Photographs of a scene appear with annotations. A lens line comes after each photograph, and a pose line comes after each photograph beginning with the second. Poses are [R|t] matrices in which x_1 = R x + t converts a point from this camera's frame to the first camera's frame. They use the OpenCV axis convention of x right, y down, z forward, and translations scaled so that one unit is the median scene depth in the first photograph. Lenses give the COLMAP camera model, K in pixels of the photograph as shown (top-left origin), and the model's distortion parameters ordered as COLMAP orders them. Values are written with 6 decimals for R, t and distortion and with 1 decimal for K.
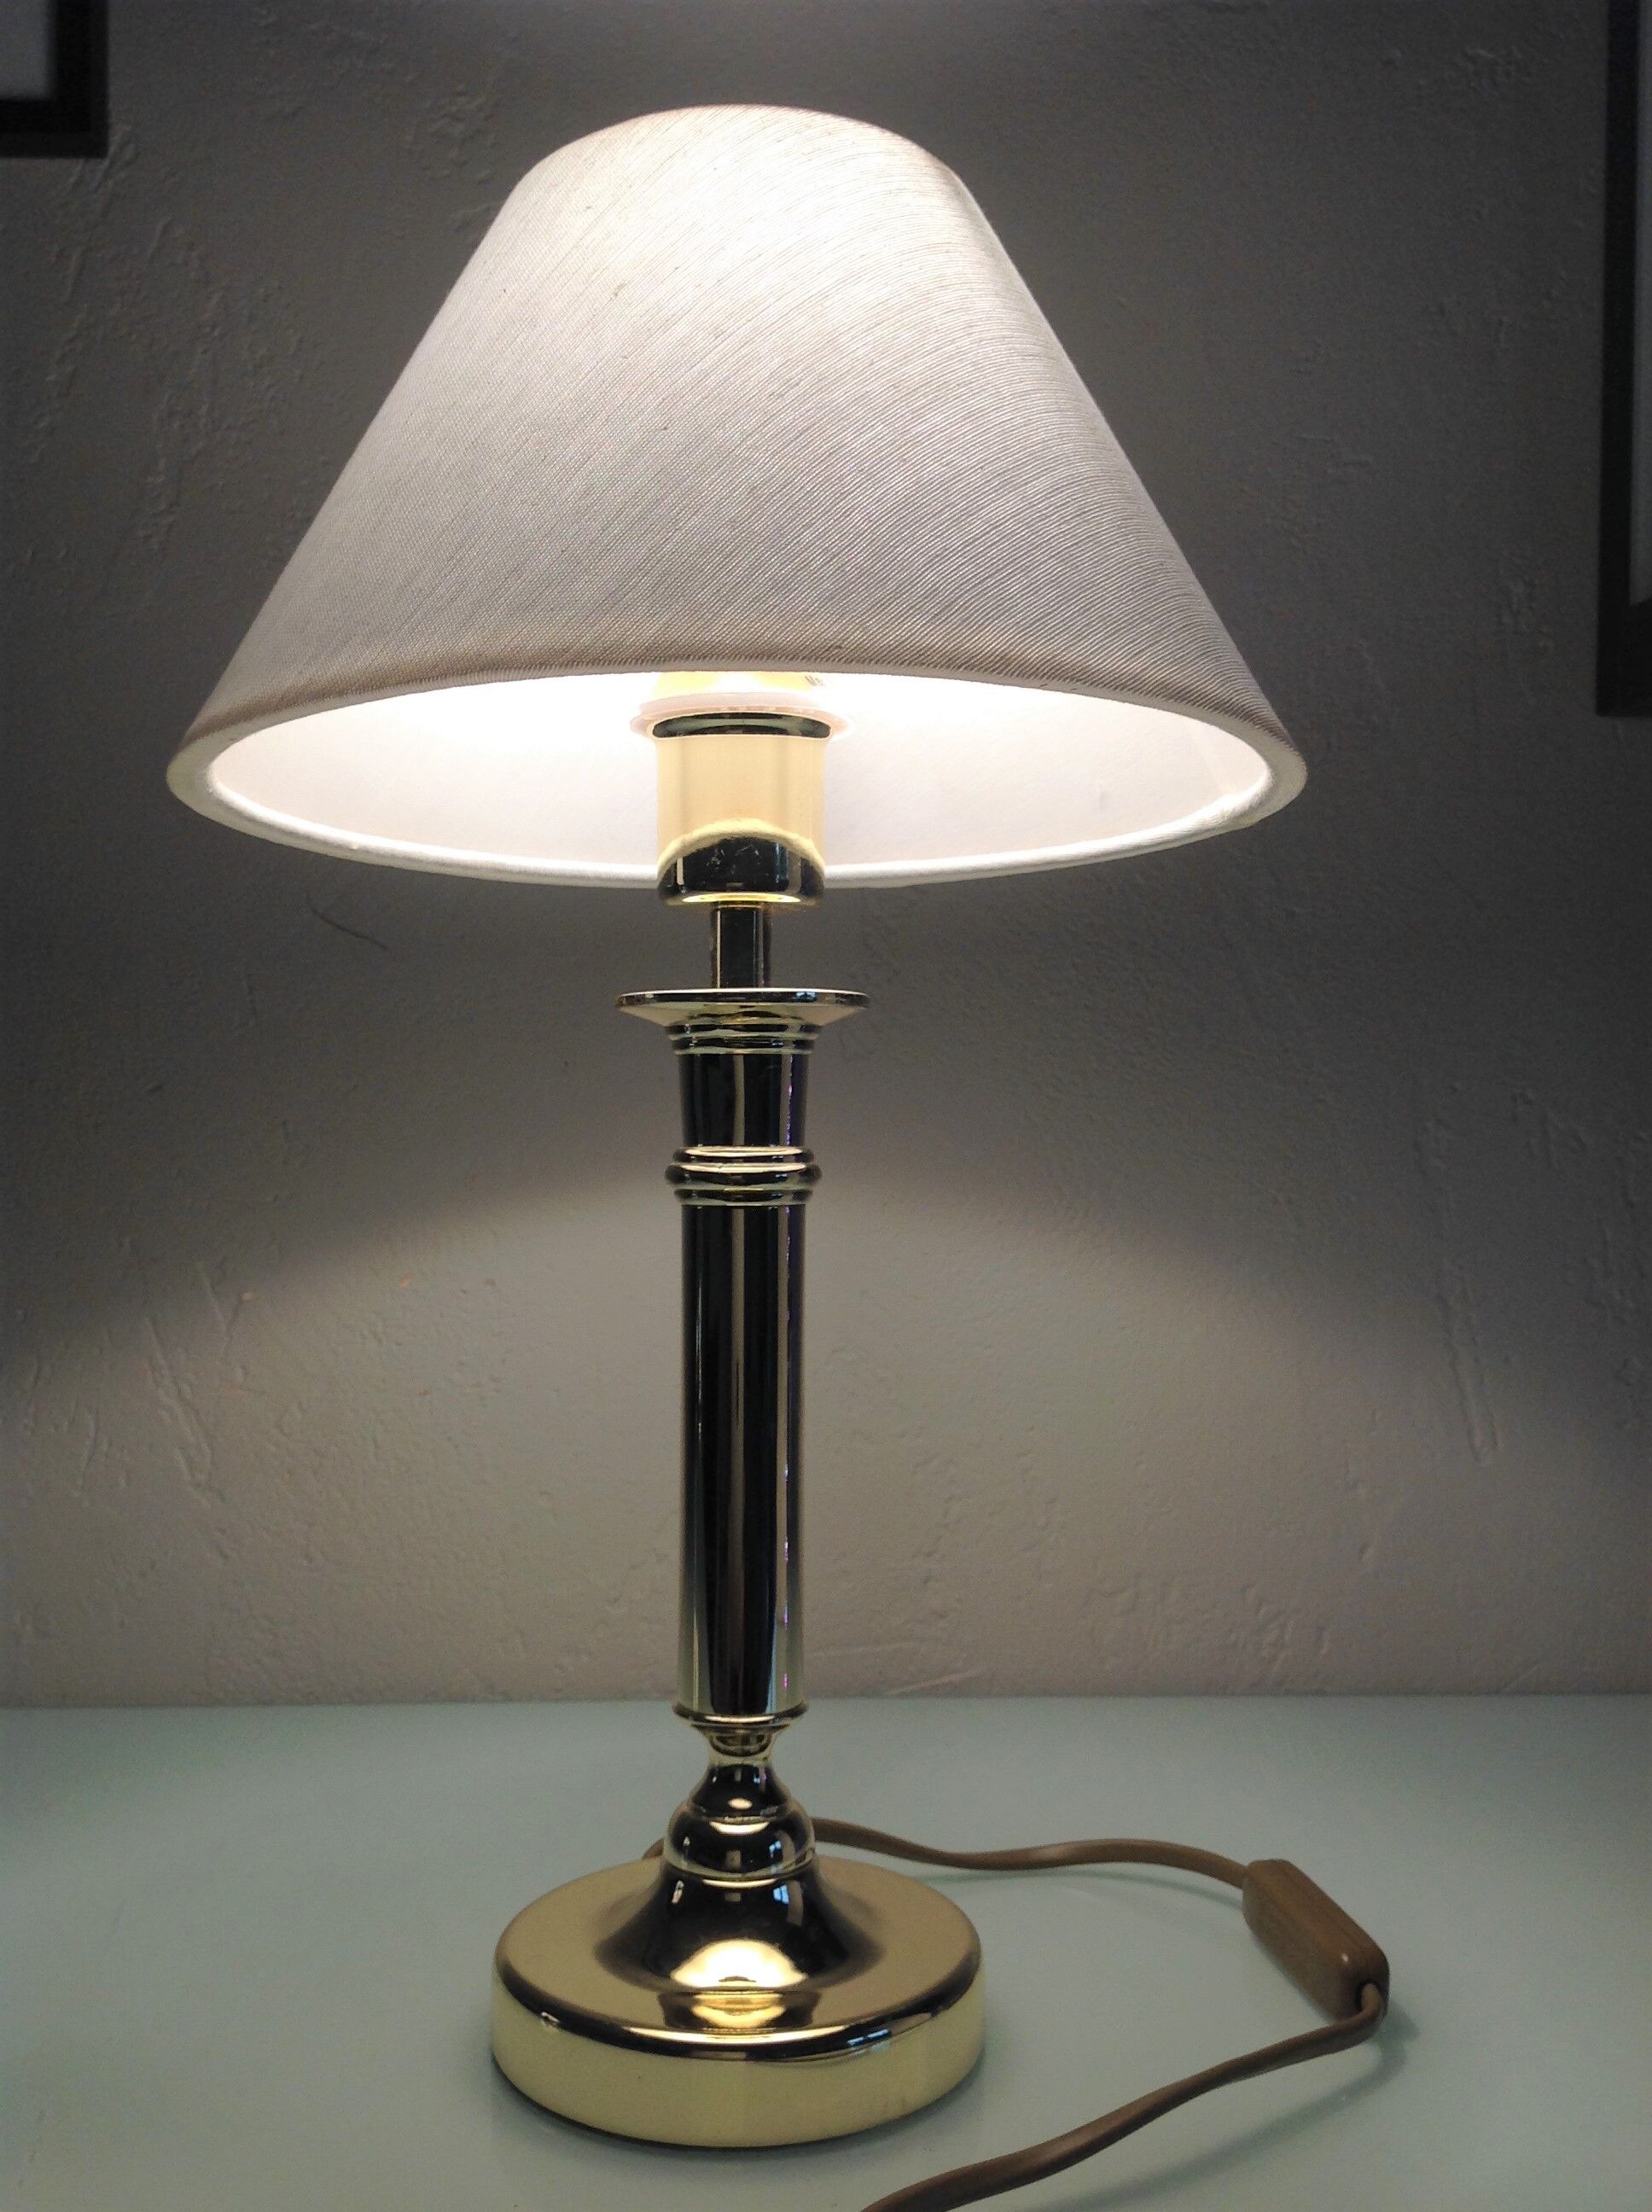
lens RADIAL K [[2186.8, 0, 835.1], [0, 2186.8, 1103.2], [0, 0, 1]] dist [0.032774, 0.000000]
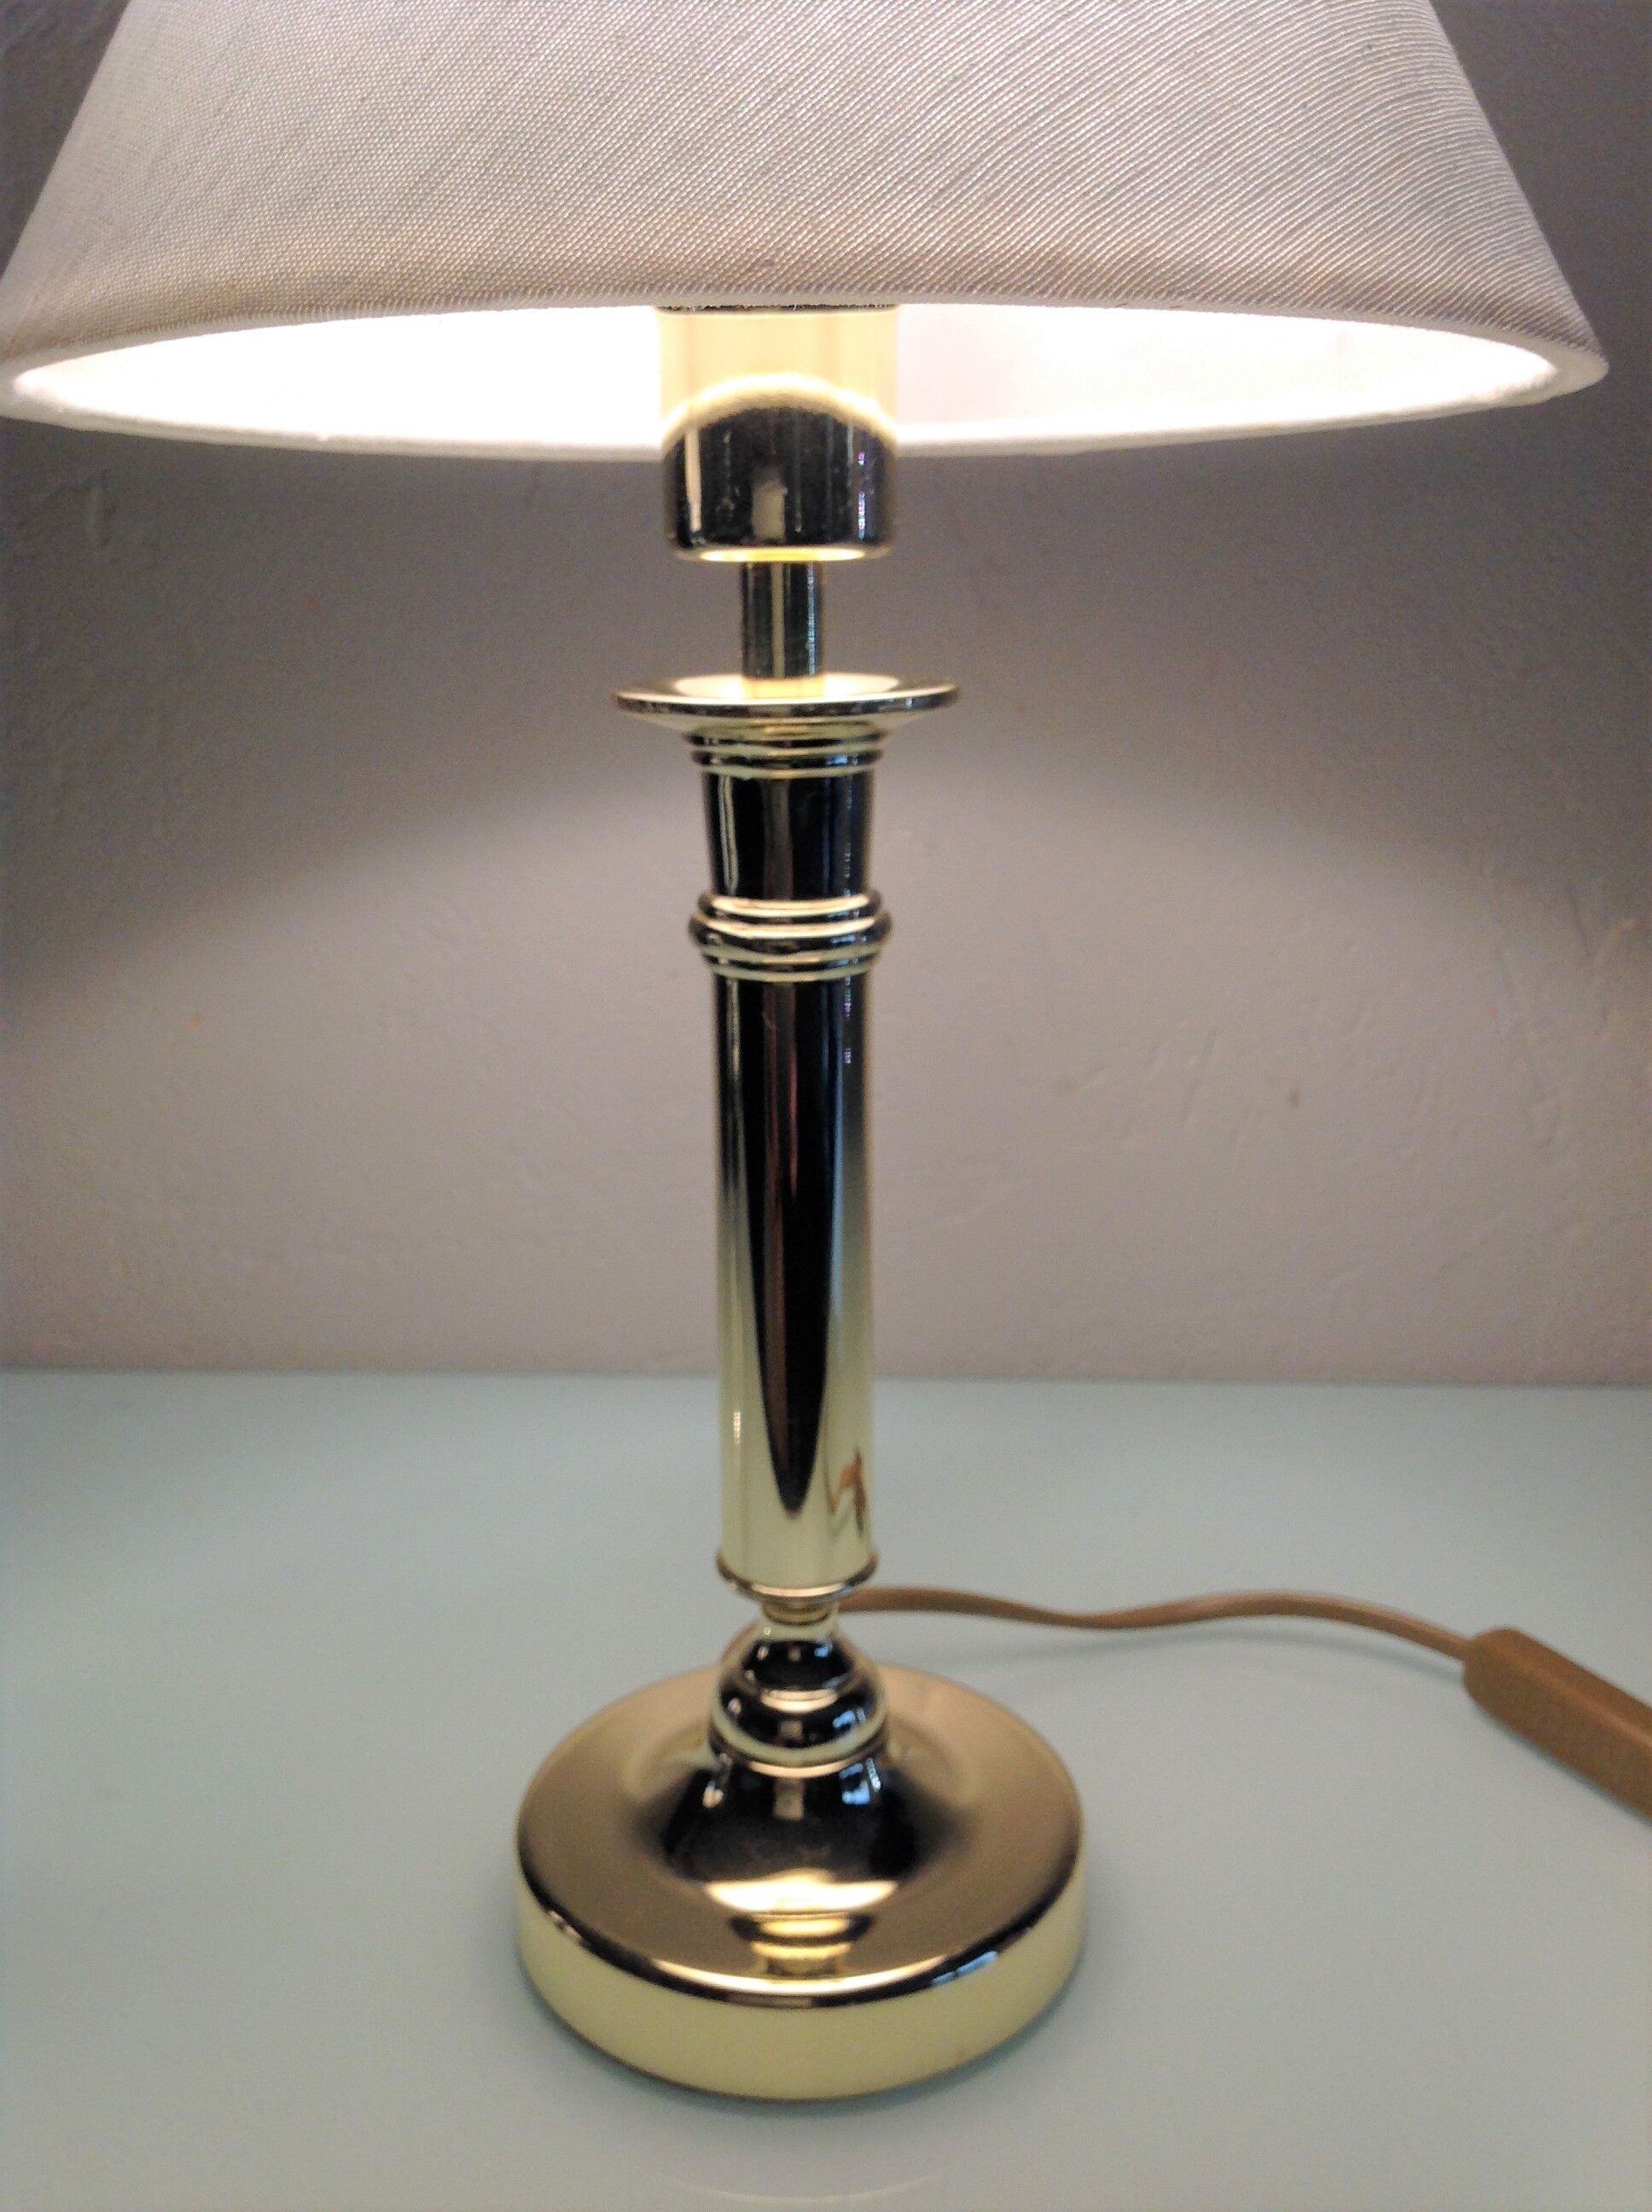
lens RADIAL K [[2186.8, 0, 812.1], [0, 2186.8, 1107.3], [0, 0, 1]] dist [0.032774, 0.000000]
pose [[0.986810, 0.029079, -0.159251, 0.088841], [0.012074, 0.967774, 0.251530, -0.100409], [0.161433, -0.250135, 0.954658, 0.265990]]
